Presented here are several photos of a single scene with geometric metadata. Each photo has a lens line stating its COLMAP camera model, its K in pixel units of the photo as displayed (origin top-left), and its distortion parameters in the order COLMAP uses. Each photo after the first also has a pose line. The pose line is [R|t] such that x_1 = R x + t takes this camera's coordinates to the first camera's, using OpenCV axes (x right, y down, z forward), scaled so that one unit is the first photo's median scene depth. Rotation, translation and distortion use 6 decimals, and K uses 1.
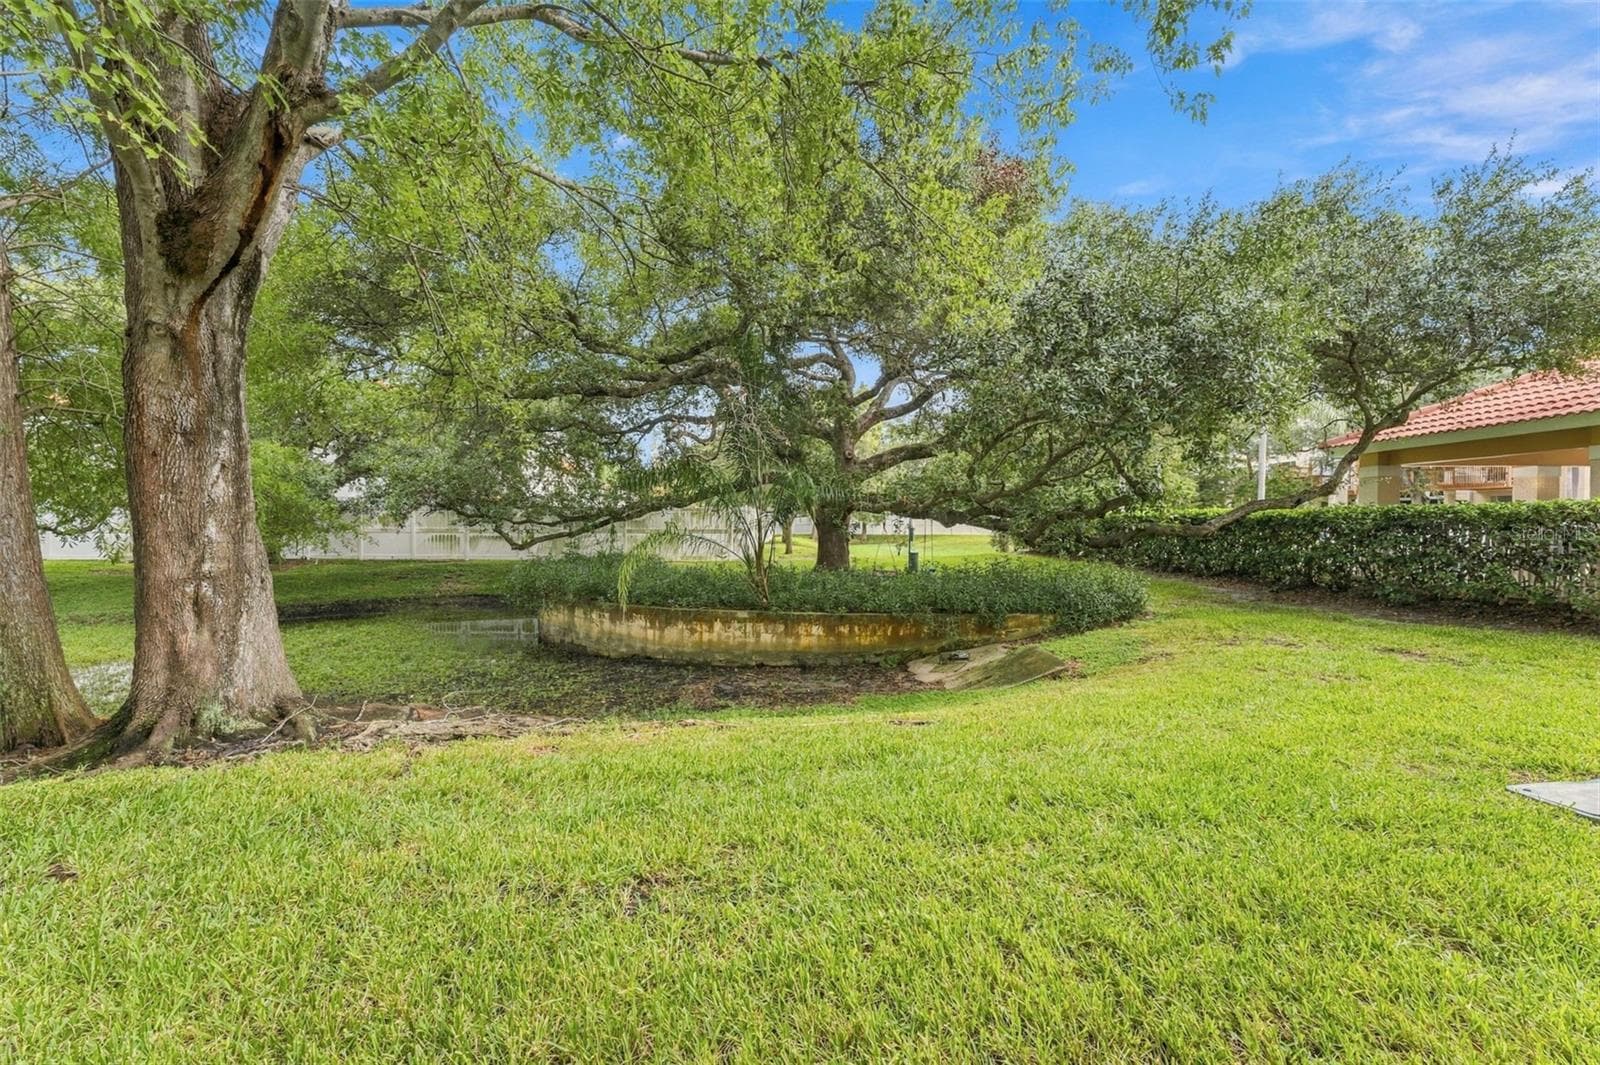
lens RADIAL K [[630.3, 0, 800.0], [0, 630.3, 532.5], [0, 0, 1]] dist [-0.001144, -0.000626]
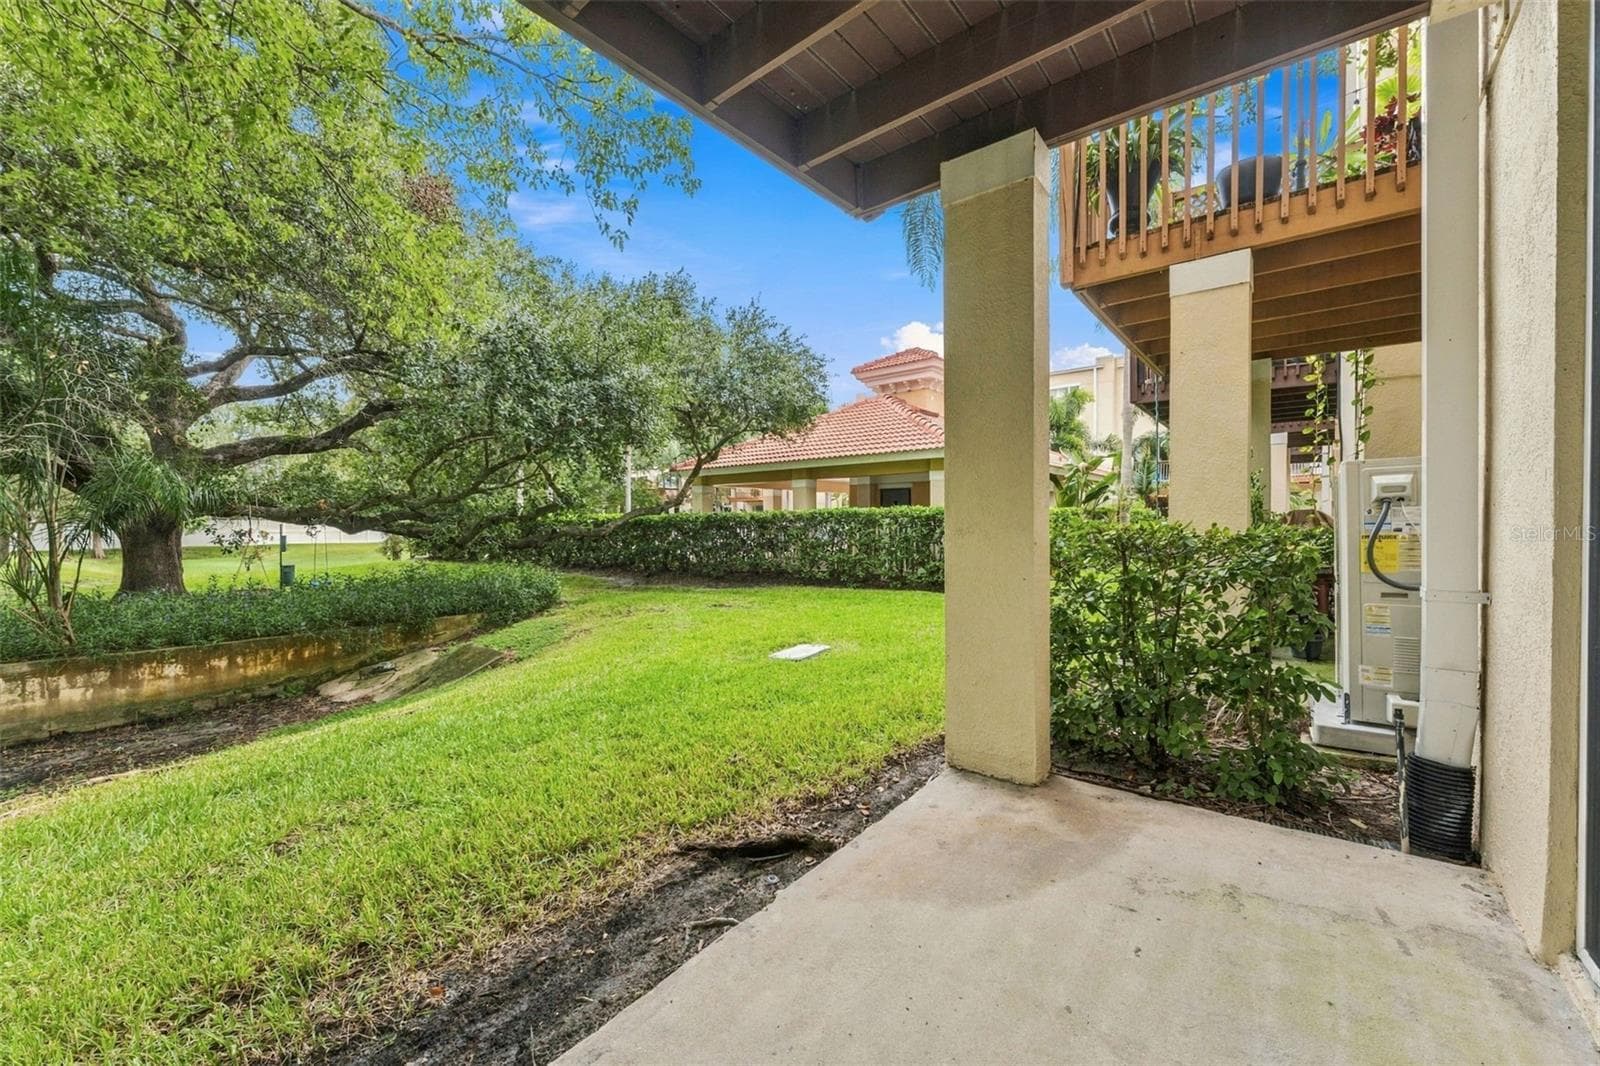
lens RADIAL K [[630.3, 0, 800.0], [0, 630.3, 533.0], [0, 0, 1]] dist [-0.001144, -0.000626]
pose [[0.615456, -0.020763, 0.787898, -0.106057], [0.025343, 0.999657, 0.006547, 0.001418], [-0.787764, 0.015938, 0.615771, -0.087522]]
